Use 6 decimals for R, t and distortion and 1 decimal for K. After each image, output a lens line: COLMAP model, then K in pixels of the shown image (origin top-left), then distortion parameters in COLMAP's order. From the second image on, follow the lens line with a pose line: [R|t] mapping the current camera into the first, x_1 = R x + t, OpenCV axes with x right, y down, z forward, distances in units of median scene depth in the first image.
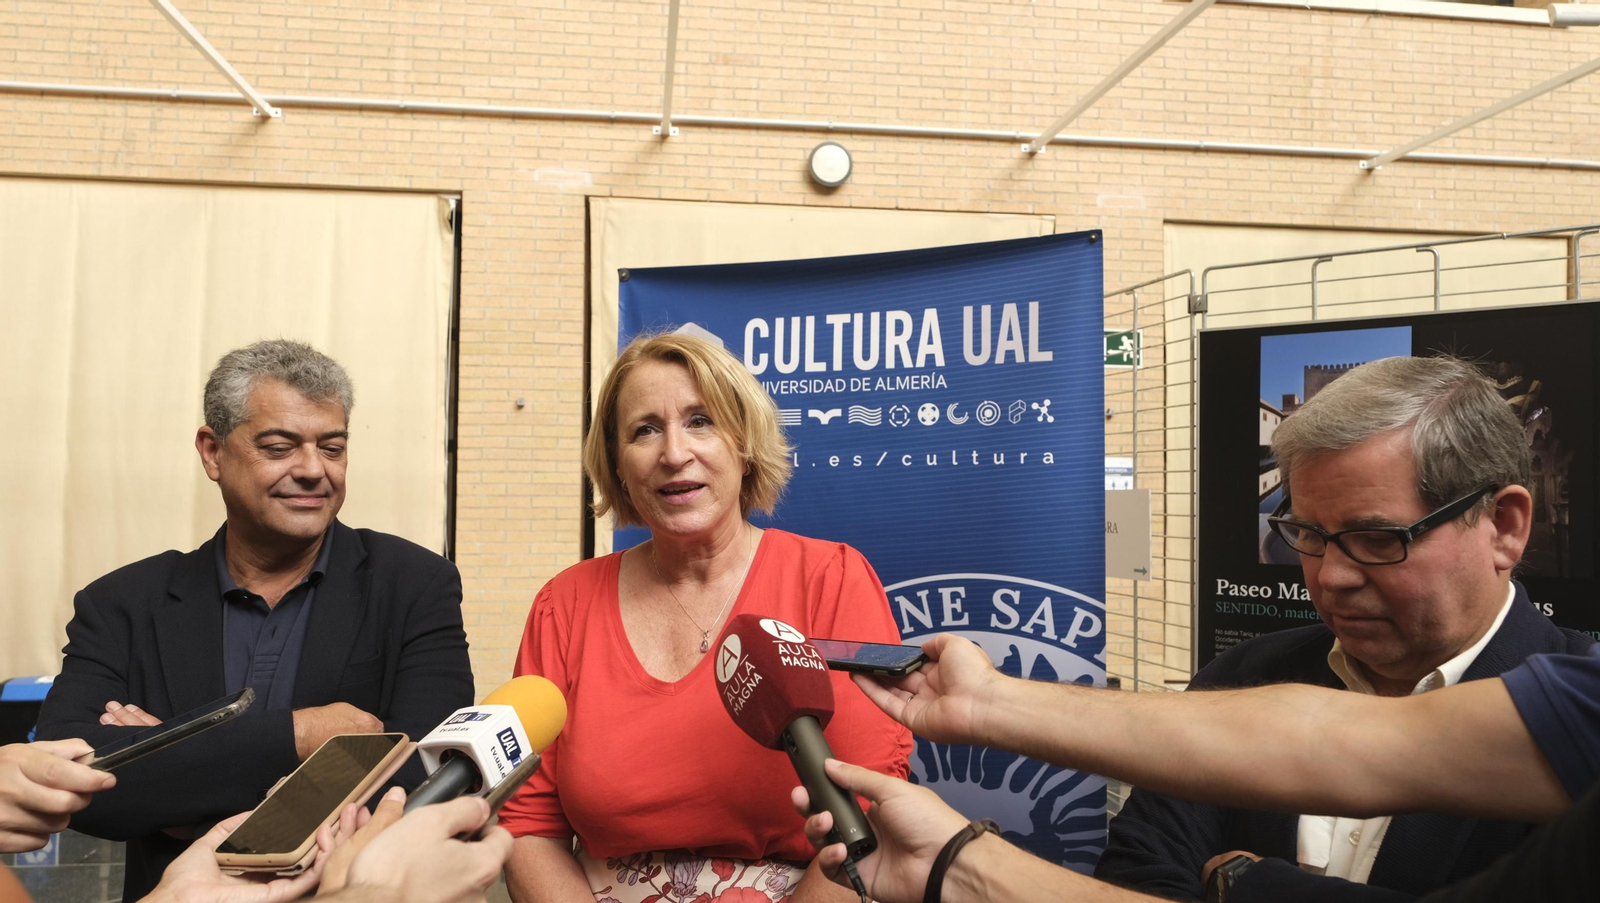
lens RADIAL K [[1213.5, 0, 809.9], [0, 1213.5, 451.3], [0, 0, 1]] dist [-0.009081, 0.003990]
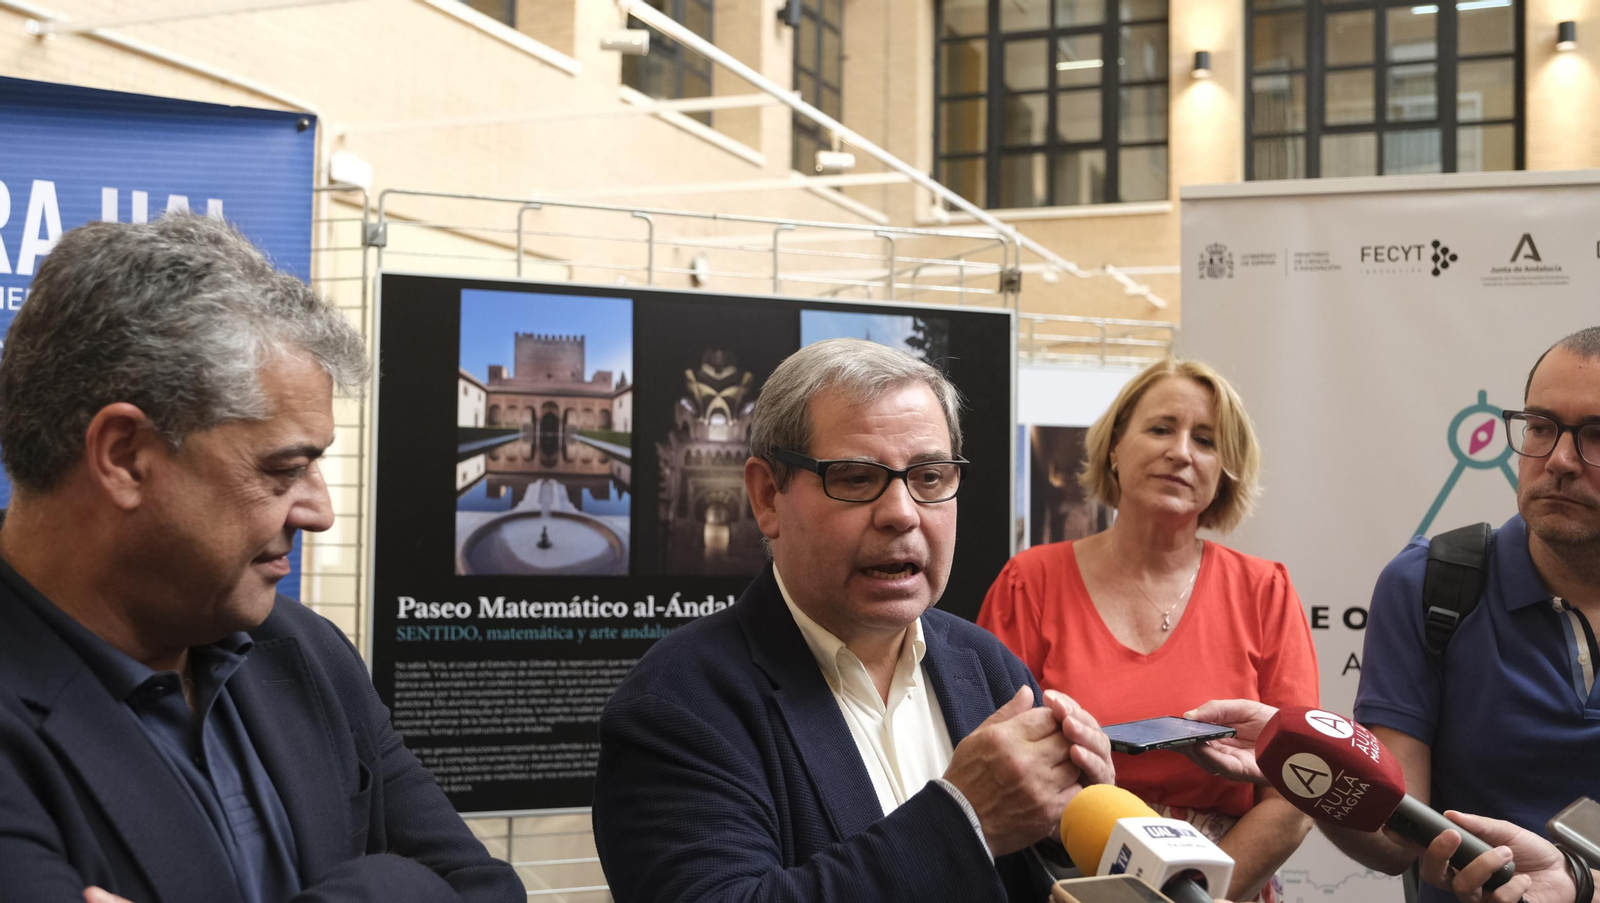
lens RADIAL K [[1671.2, 0, 816.2], [0, 1671.2, 453.5], [0, 0, 1]] dist [-0.005483, 0.000000]
pose [[0.487954, 0.023093, 0.872564, -0.427400], [-0.039540, 0.999209, -0.004333, 0.007581], [-0.871973, -0.032386, 0.488481, 0.236704]]
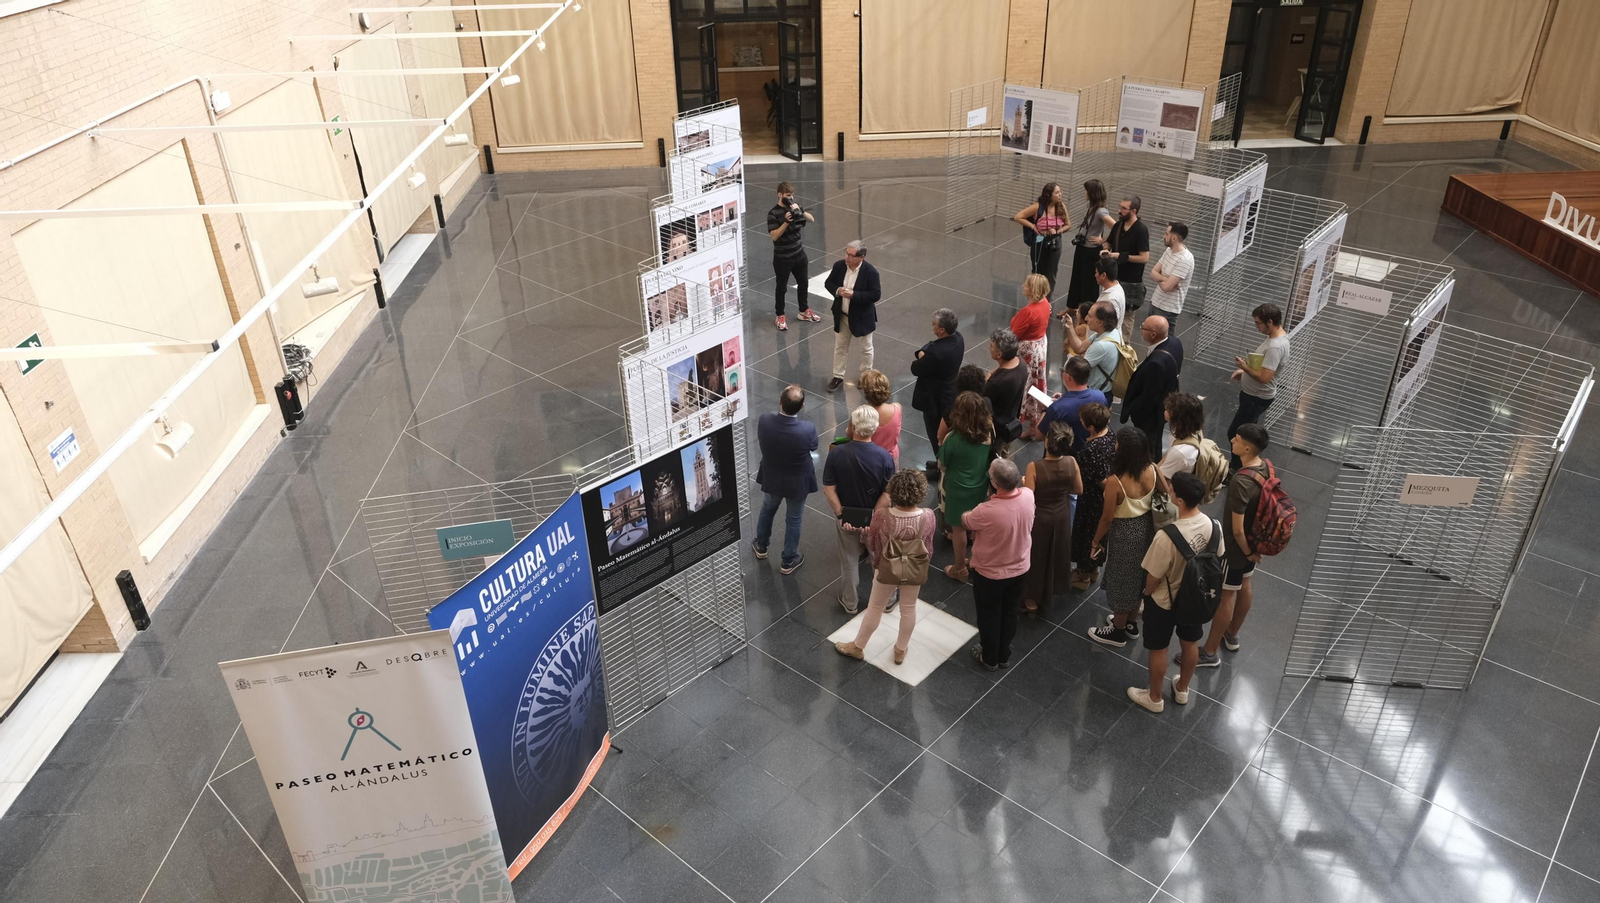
lens RADIAL K [[1085.3, 0, 815.1], [0, 1085.3, 445.9], [0, 0, 1]] dist [-0.031675, 0.019846]
pose [[0.086826, -0.507879, 0.857041, -1.514060], [-0.015254, 0.859512, 0.510888, -1.326009], [-0.996107, -0.057432, 0.066881, 0.319909]]
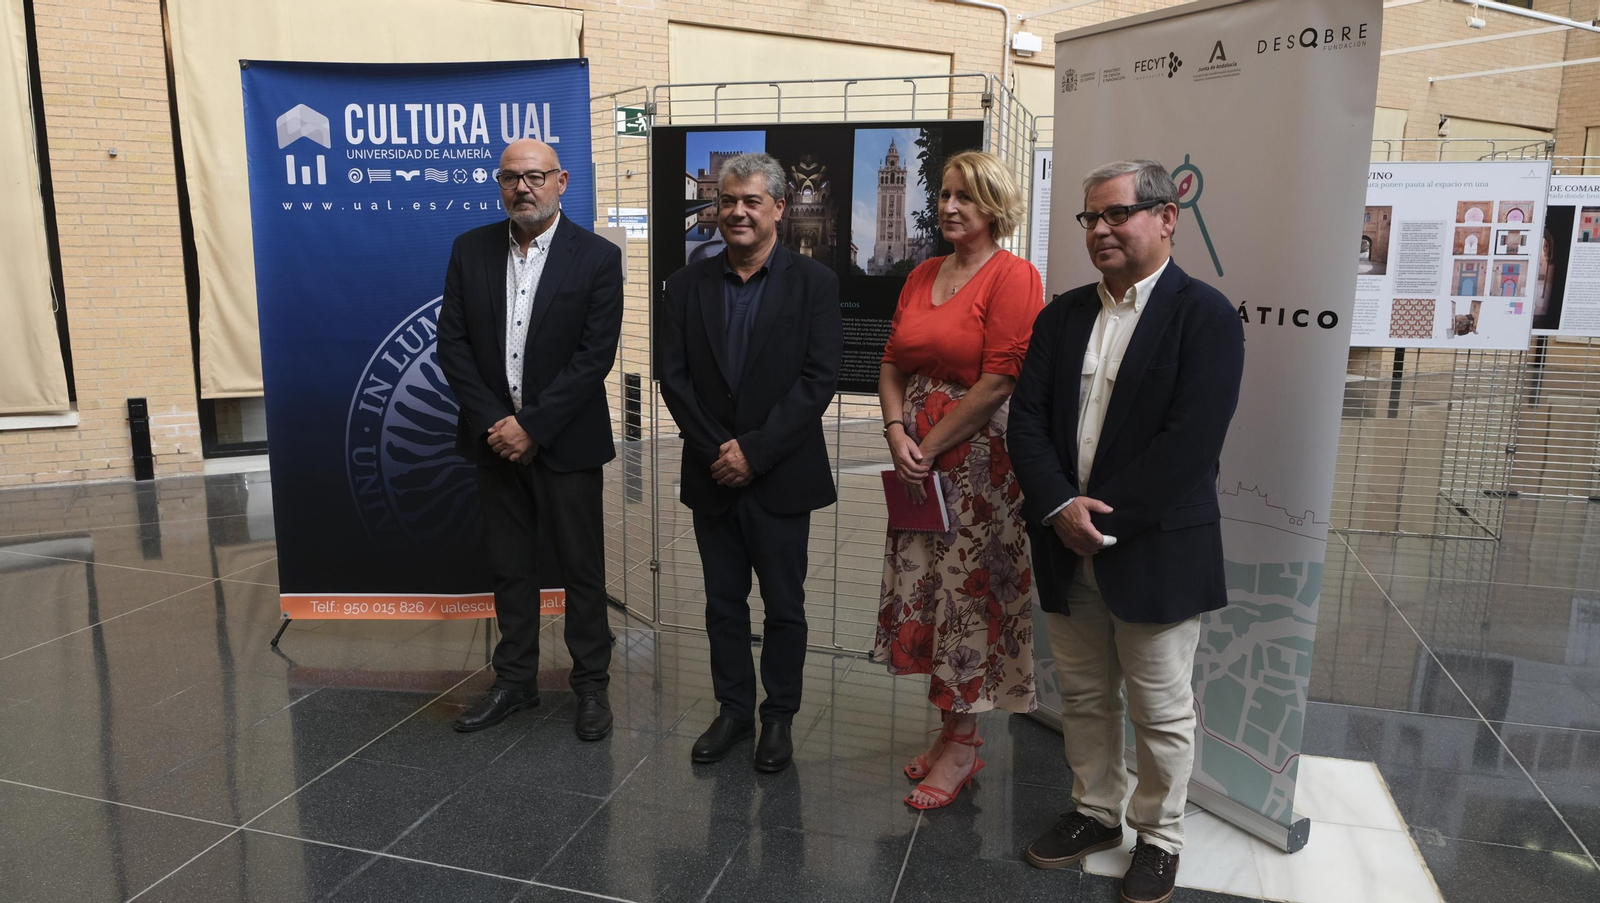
lens RADIAL K [[1085.3, 0, 810.4], [0, 1085.3, 455.7], [0, 0, 1]] dist [-0.031675, 0.019846]
pose [[0.930123, -0.066437, 0.361189, -0.029314], [-0.017075, 0.974614, 0.223240, 0.002432], [-0.366851, -0.213808, 0.905376, -0.447081]]
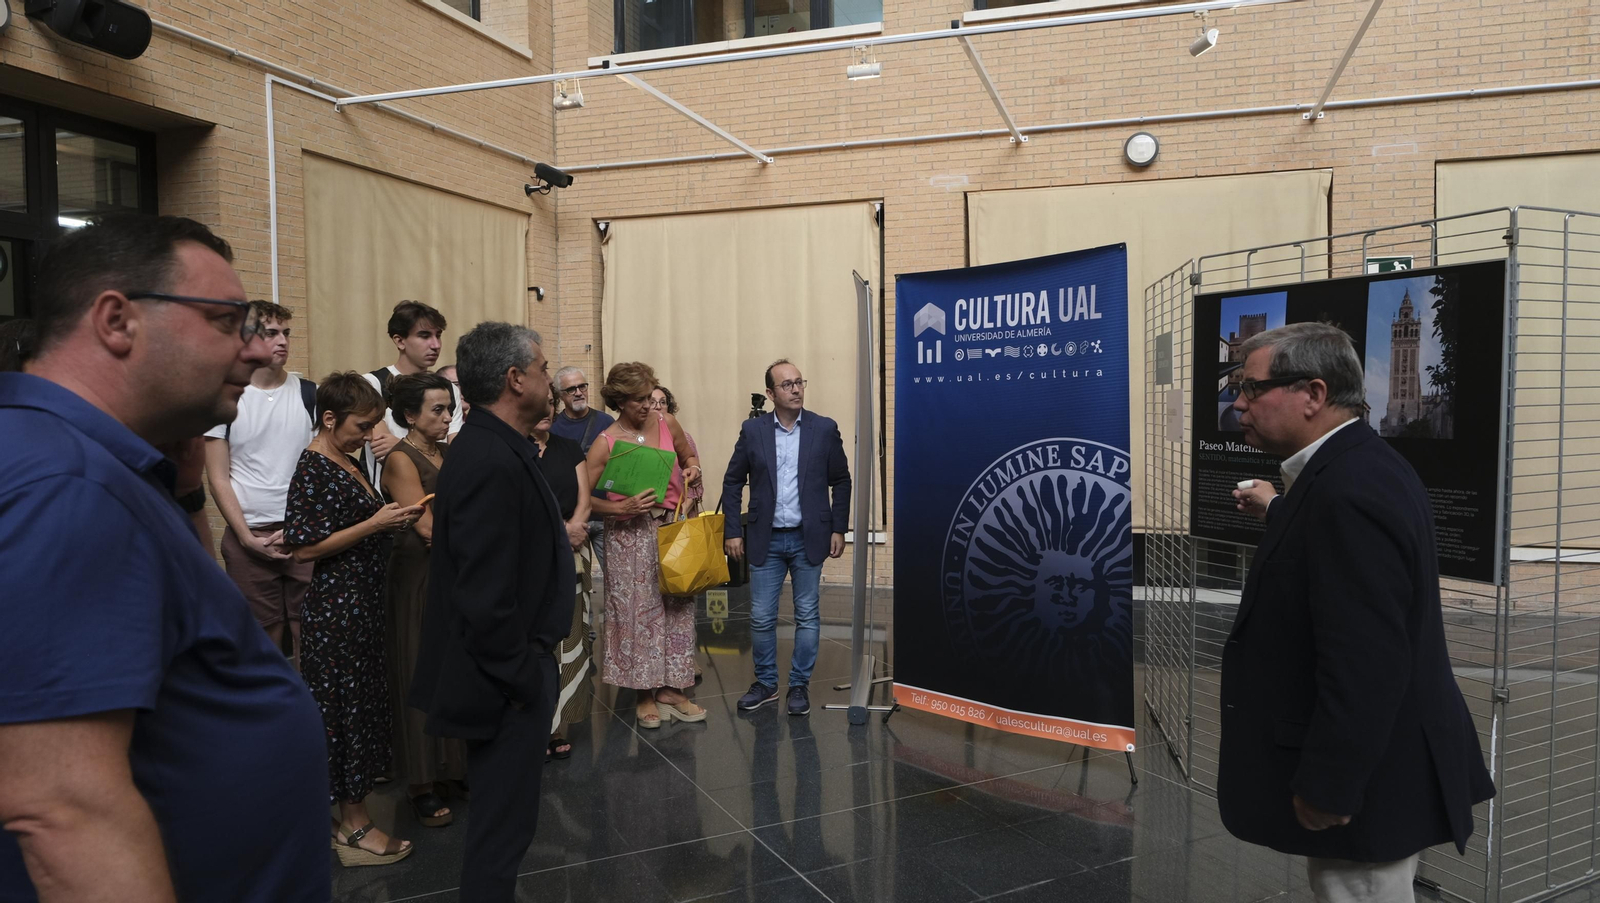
lens RADIAL K [[1085.3, 0, 810.4], [0, 1085.3, 454.9], [0, 0, 1]] dist [-0.031675, 0.019846]
pose [[0.899608, 0.004025, -0.436679, 0.472482], [0.033675, 0.996341, 0.078557, -0.012834], [0.435398, -0.085376, 0.896181, -0.581073]]
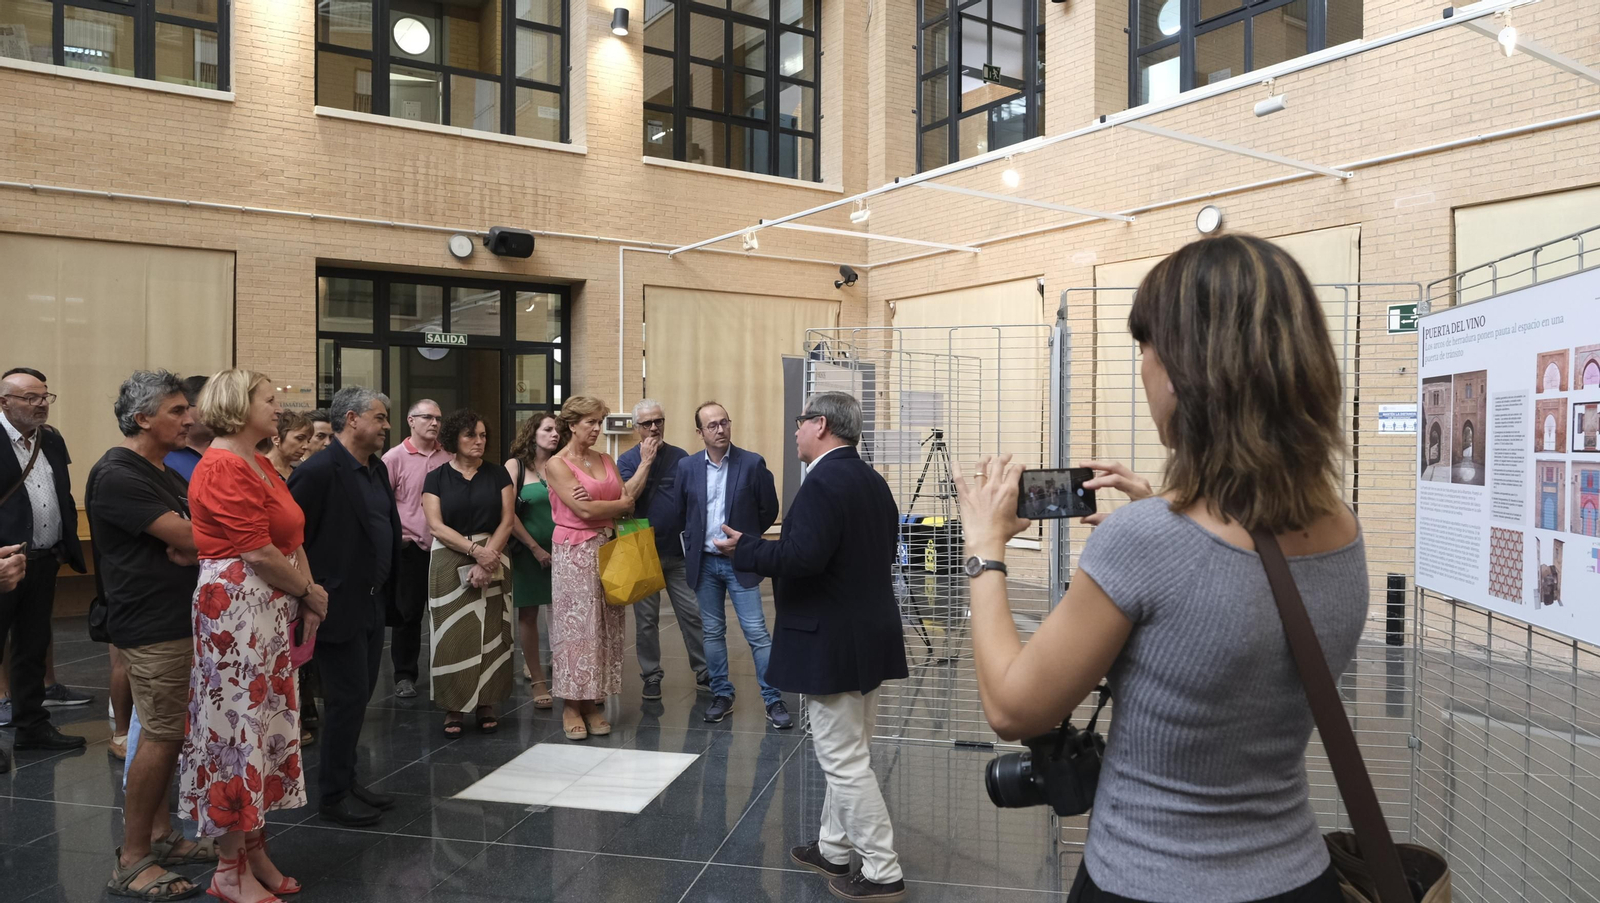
lens RADIAL K [[1085.3, 0, 808.7], [0, 1085.3, 456.4], [0, 0, 1]] dist [-0.031675, 0.019846]
pose [[0.426206, 0.014056, -0.904517, 2.345590], [0.031440, 0.999045, 0.030340, 0.012997], [0.904080, -0.041369, 0.425357, -0.126885]]
